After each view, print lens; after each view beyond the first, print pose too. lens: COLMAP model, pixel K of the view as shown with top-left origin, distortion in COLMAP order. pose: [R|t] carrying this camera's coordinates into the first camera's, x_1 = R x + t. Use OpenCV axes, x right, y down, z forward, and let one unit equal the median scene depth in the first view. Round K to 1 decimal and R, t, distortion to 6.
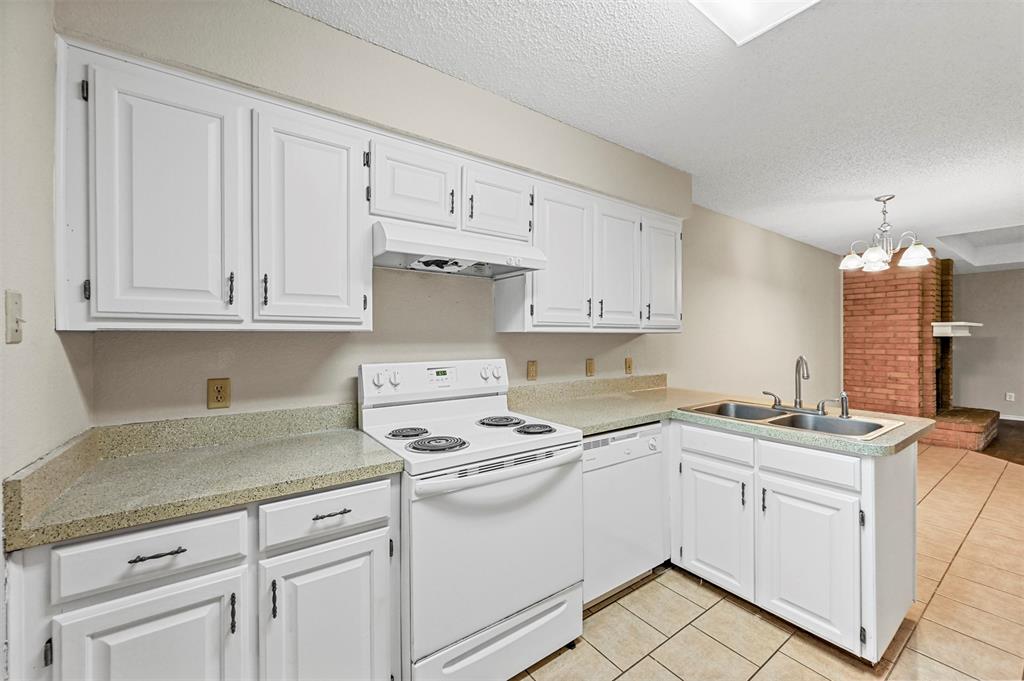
lens RADIAL K [[404.3, 0, 514.0], [0, 404.3, 338.5], [0, 0, 1]] dist [-0.000440, 0.000313]
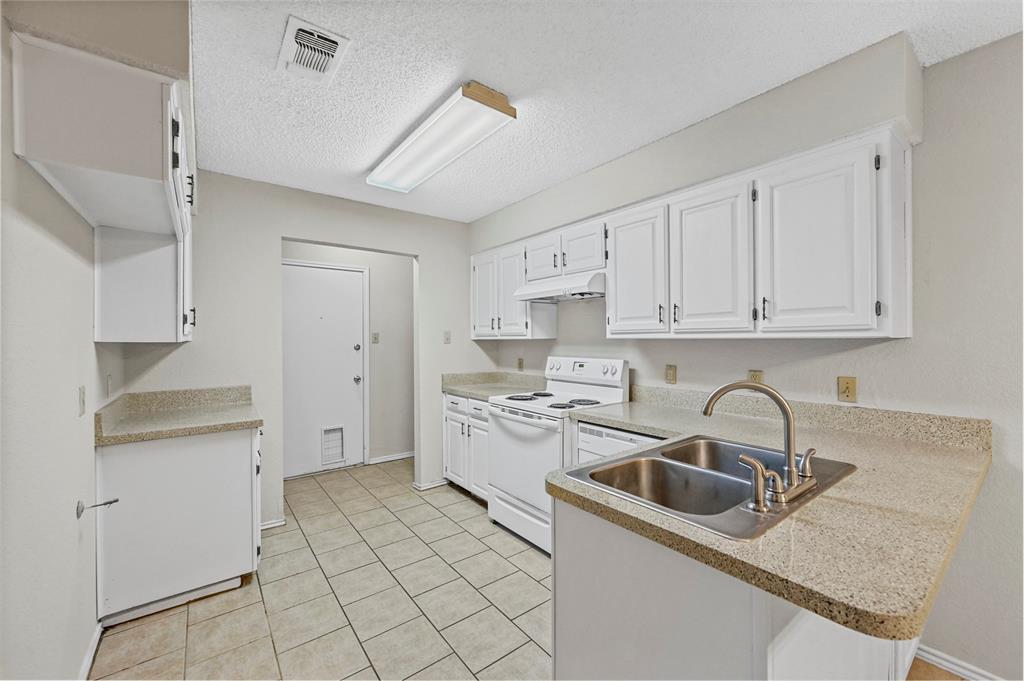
lens RADIAL K [[404.3, 0, 514.4], [0, 404.3, 339.7], [0, 0, 1]] dist [-0.000440, 0.000313]
pose [[0.035078, 0.004394, -0.999375, 2.258740], [0.003877, 0.999982, 0.004533, -0.033823], [0.999377, -0.004034, 0.035060, 1.170415]]
